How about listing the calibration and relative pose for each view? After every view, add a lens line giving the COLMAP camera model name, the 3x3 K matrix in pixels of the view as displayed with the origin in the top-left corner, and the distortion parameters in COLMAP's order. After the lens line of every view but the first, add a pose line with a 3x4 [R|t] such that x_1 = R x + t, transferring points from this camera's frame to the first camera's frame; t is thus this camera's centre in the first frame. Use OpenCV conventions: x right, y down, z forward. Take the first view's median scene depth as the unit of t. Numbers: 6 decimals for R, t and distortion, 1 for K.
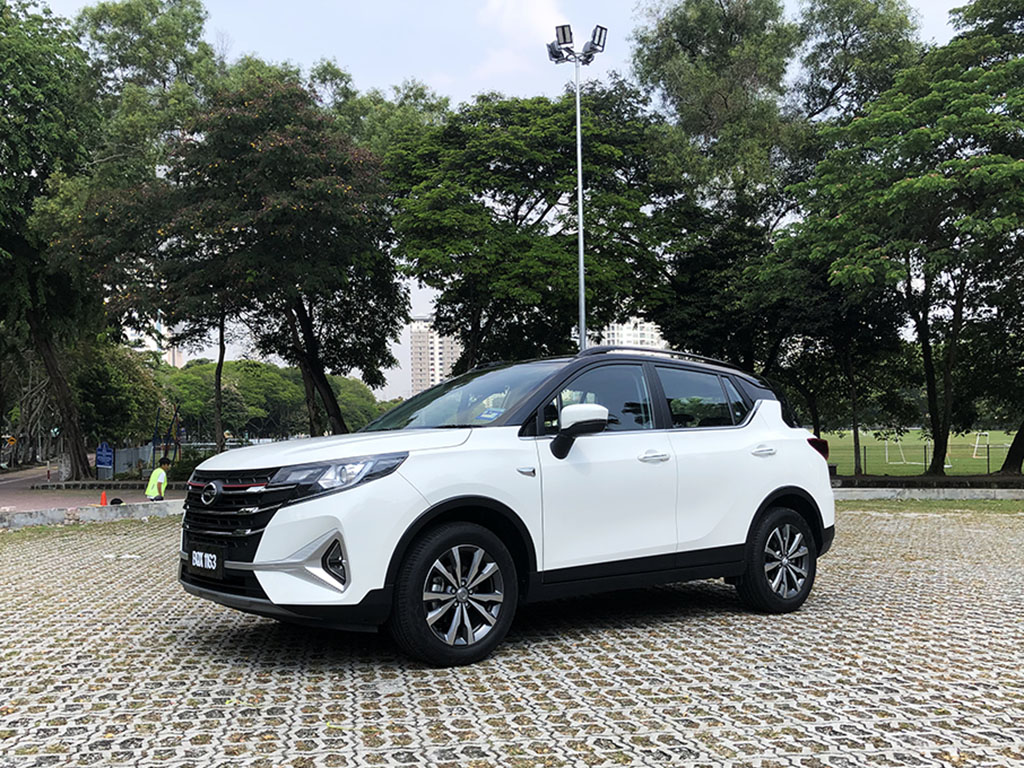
lens RADIAL K [[974.2, 0, 512.0], [0, 974.2, 384.0], [0, 0, 1]] dist [-0.000184, 0.003076]
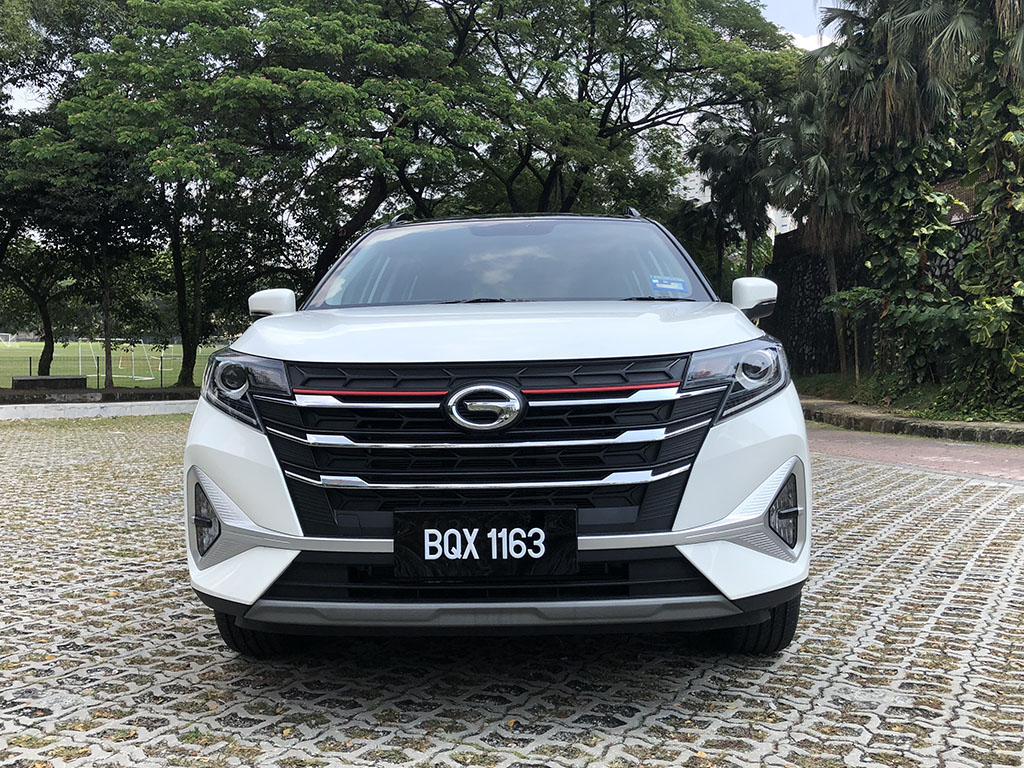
lens RADIAL K [[974.2, 0, 512.0], [0, 974.2, 384.0], [0, 0, 1]] dist [-0.000184, 0.003076]
pose [[0.654723, -0.012757, 0.755761, -0.707759], [-0.055035, 0.996399, 0.064497, 0.072155], [-0.753863, -0.083821, 0.651664, 0.710251]]
